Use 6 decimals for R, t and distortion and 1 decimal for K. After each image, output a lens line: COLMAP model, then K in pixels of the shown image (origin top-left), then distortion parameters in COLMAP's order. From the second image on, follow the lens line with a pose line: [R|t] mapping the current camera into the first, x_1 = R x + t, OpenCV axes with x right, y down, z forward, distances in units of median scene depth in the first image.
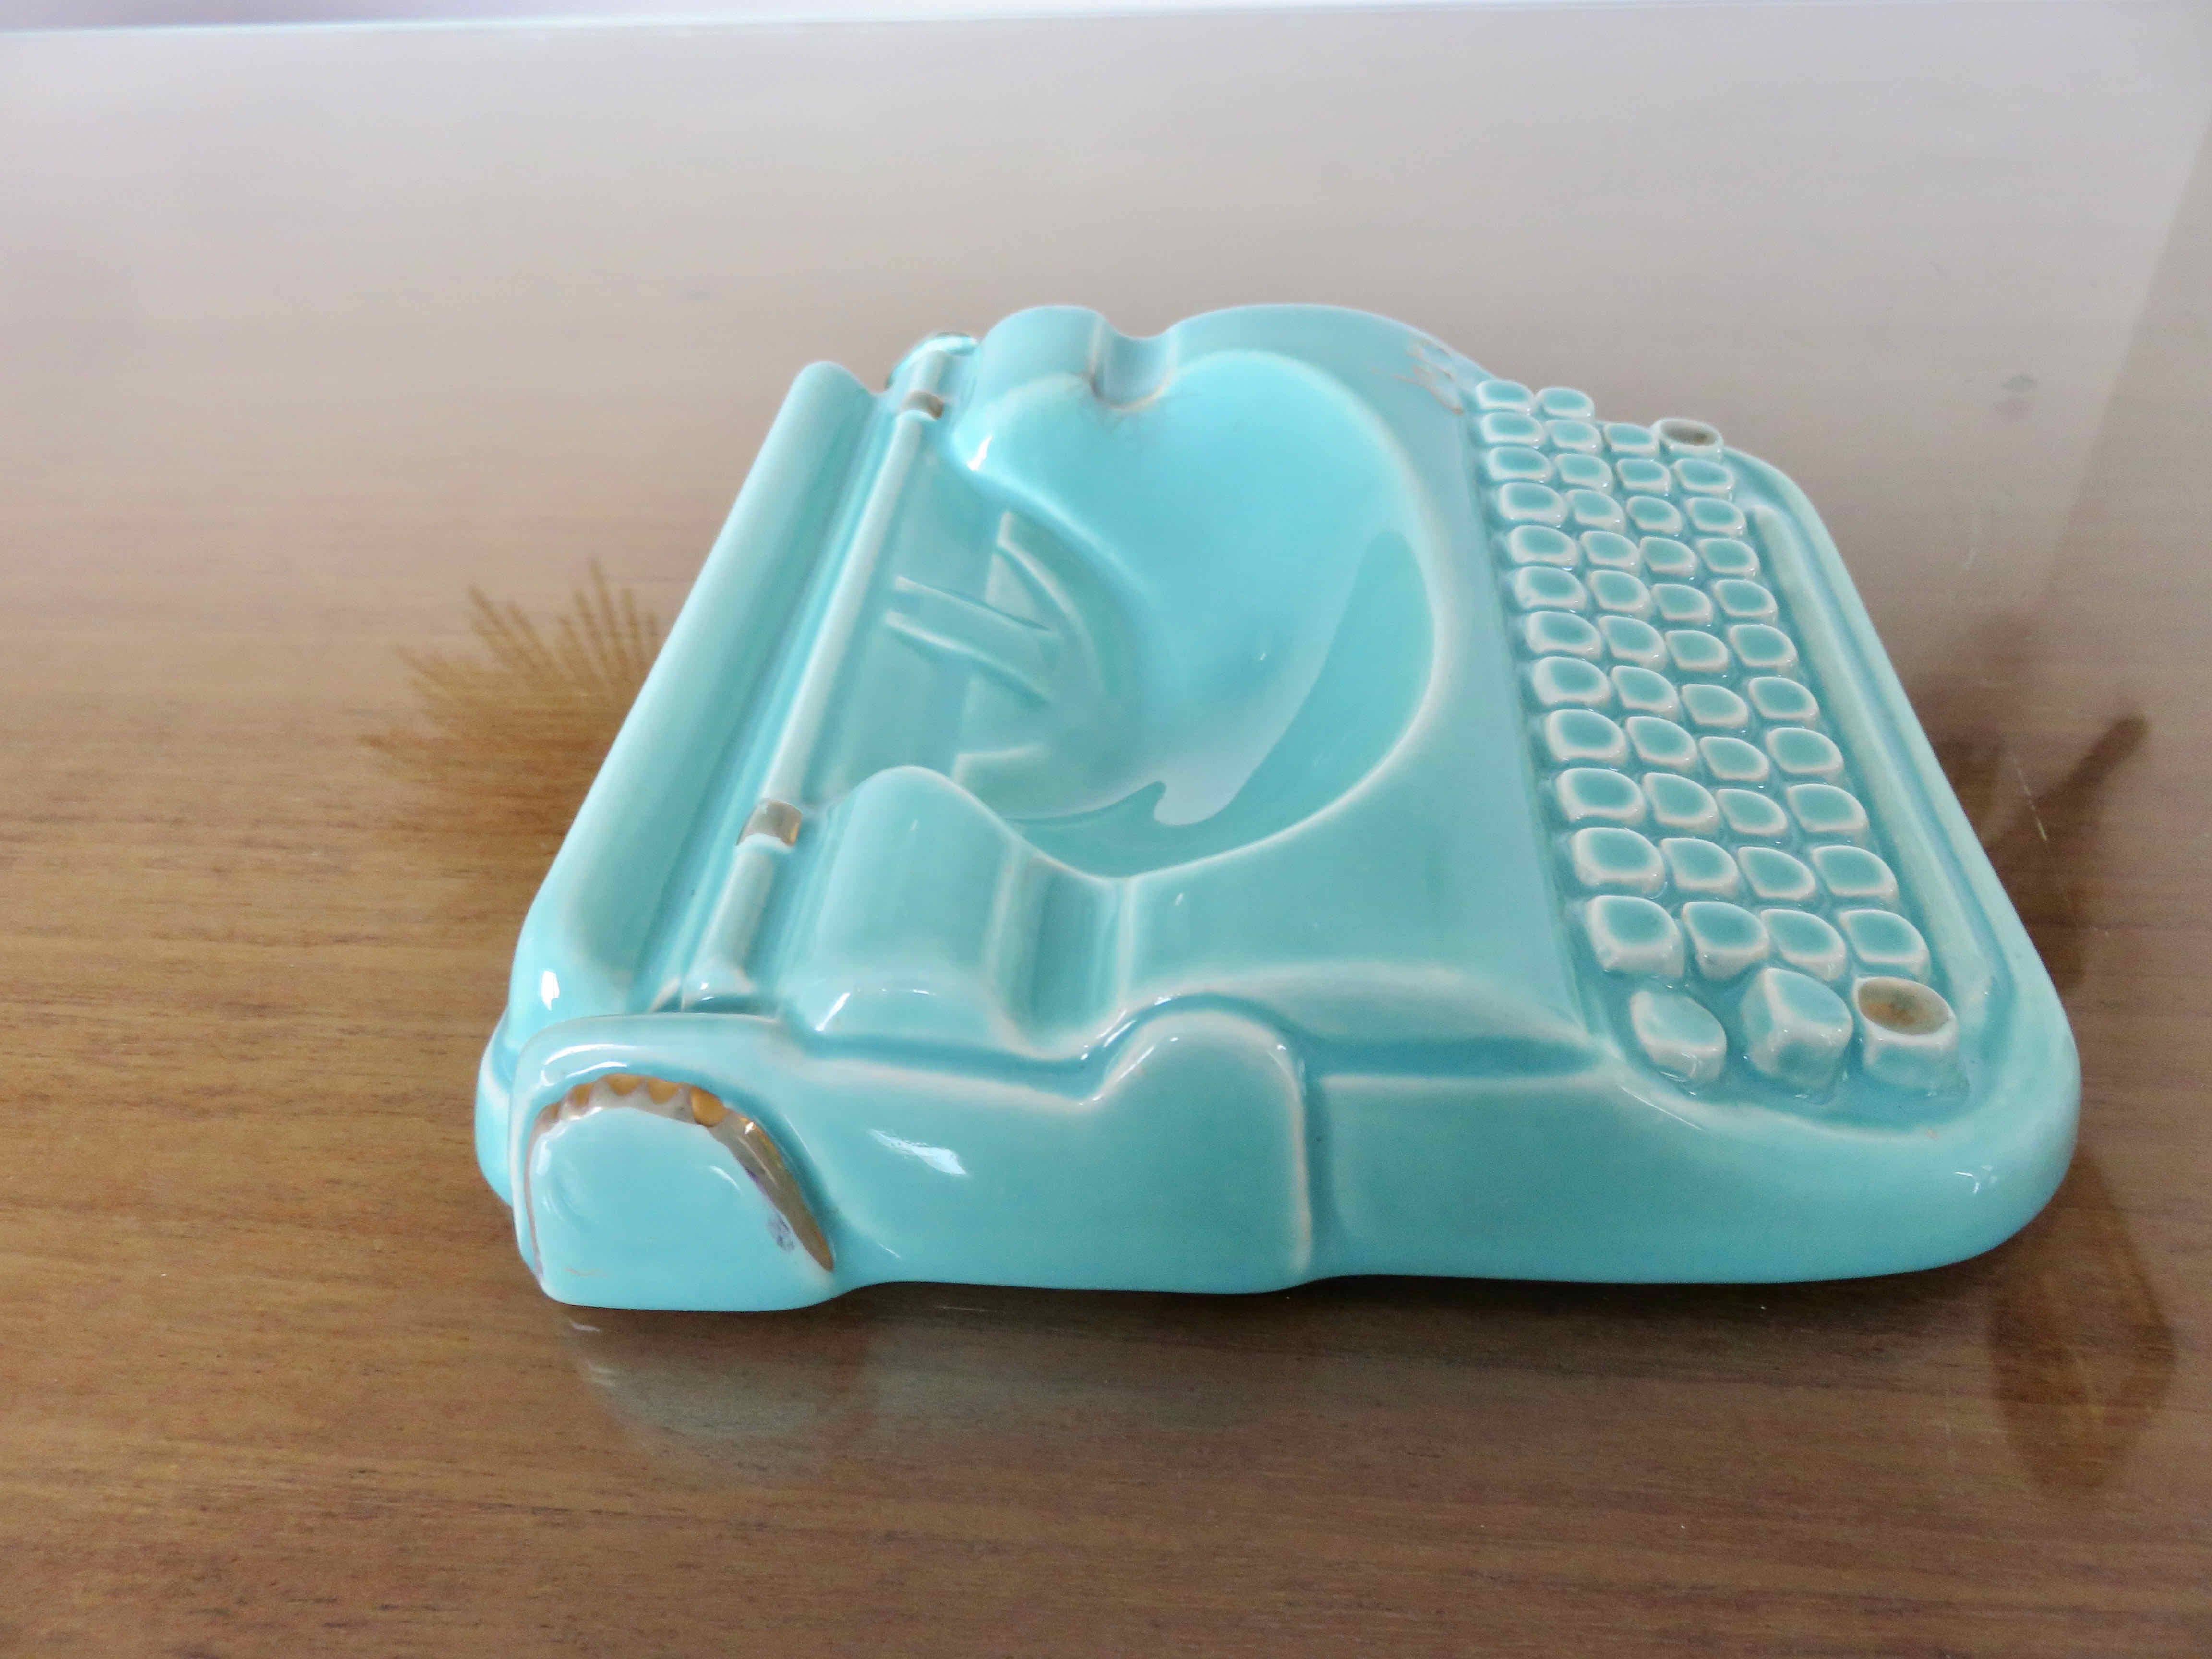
lens RADIAL K [[1676.0, 0, 1106.0], [0, 1676.0, 829.5], [0, 0, 1]] dist [-0.000905, -0.012073]
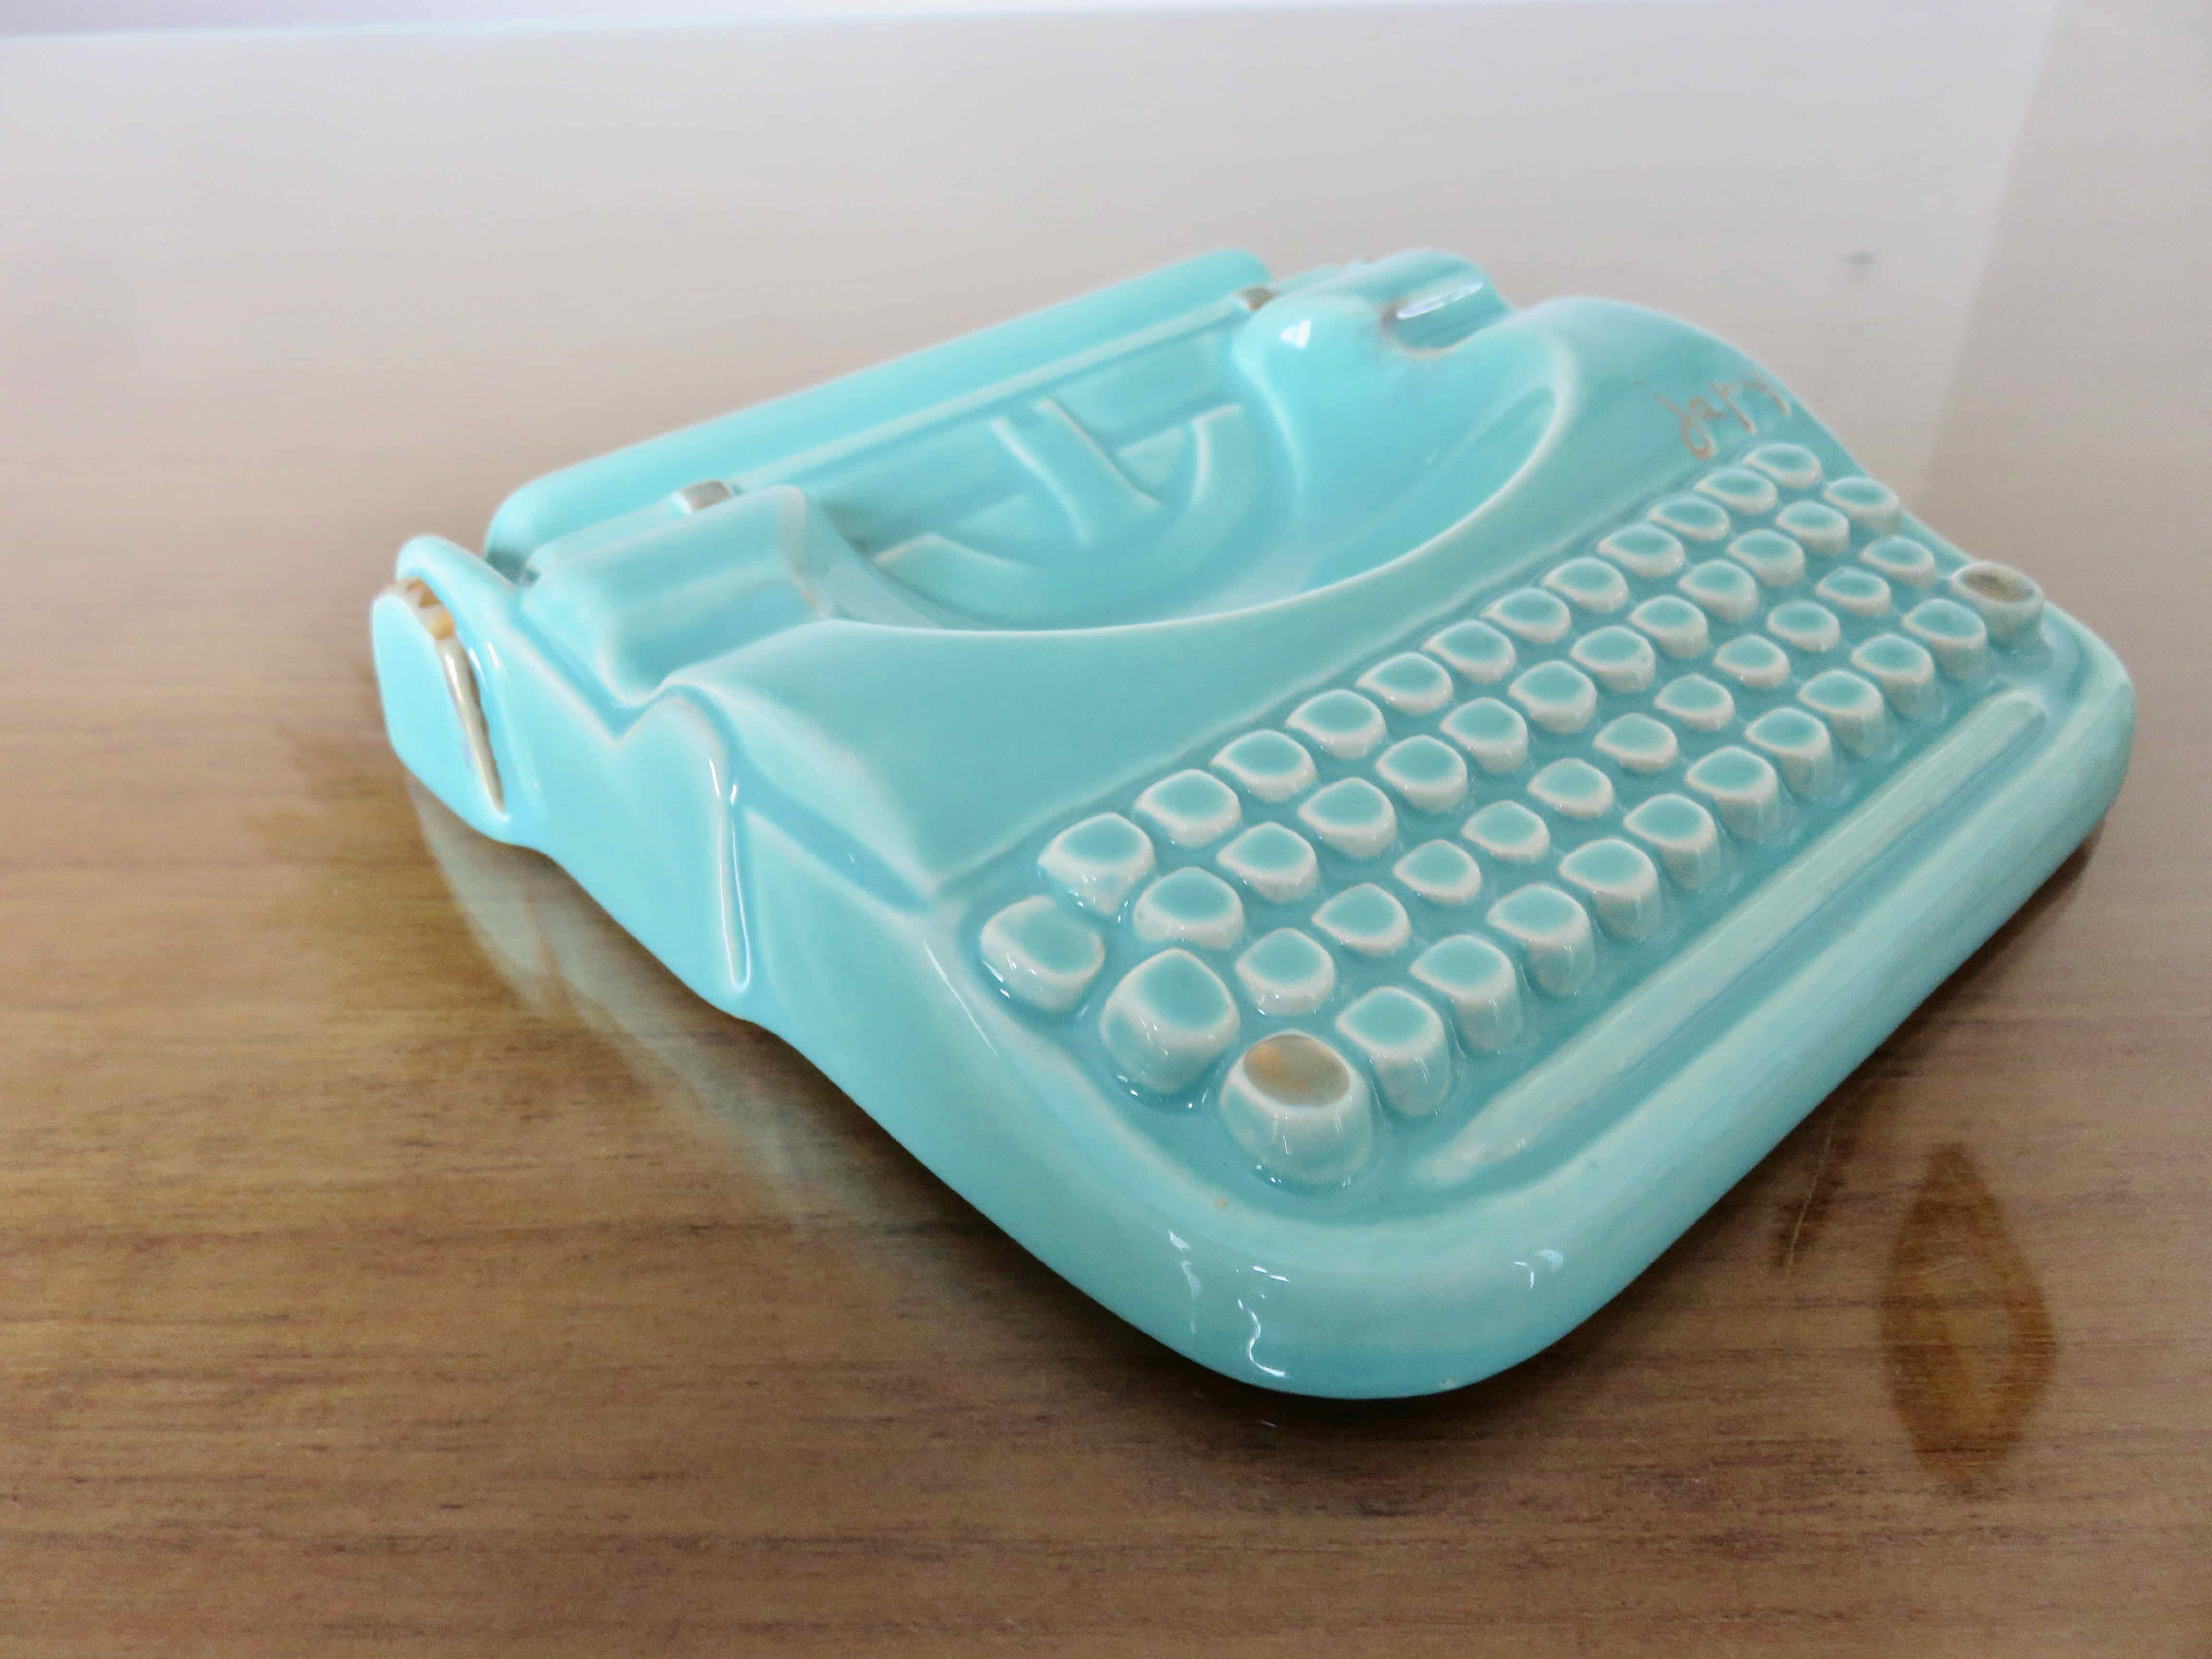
lens RADIAL K [[1676.0, 0, 1106.0], [0, 1676.0, 829.5], [0, 0, 1]] dist [-0.000905, -0.012073]
pose [[0.997015, -0.035377, 0.068628, -0.100954], [0.038590, 0.998193, -0.046057, 0.253367], [-0.066874, 0.048568, 0.996579, -0.139841]]
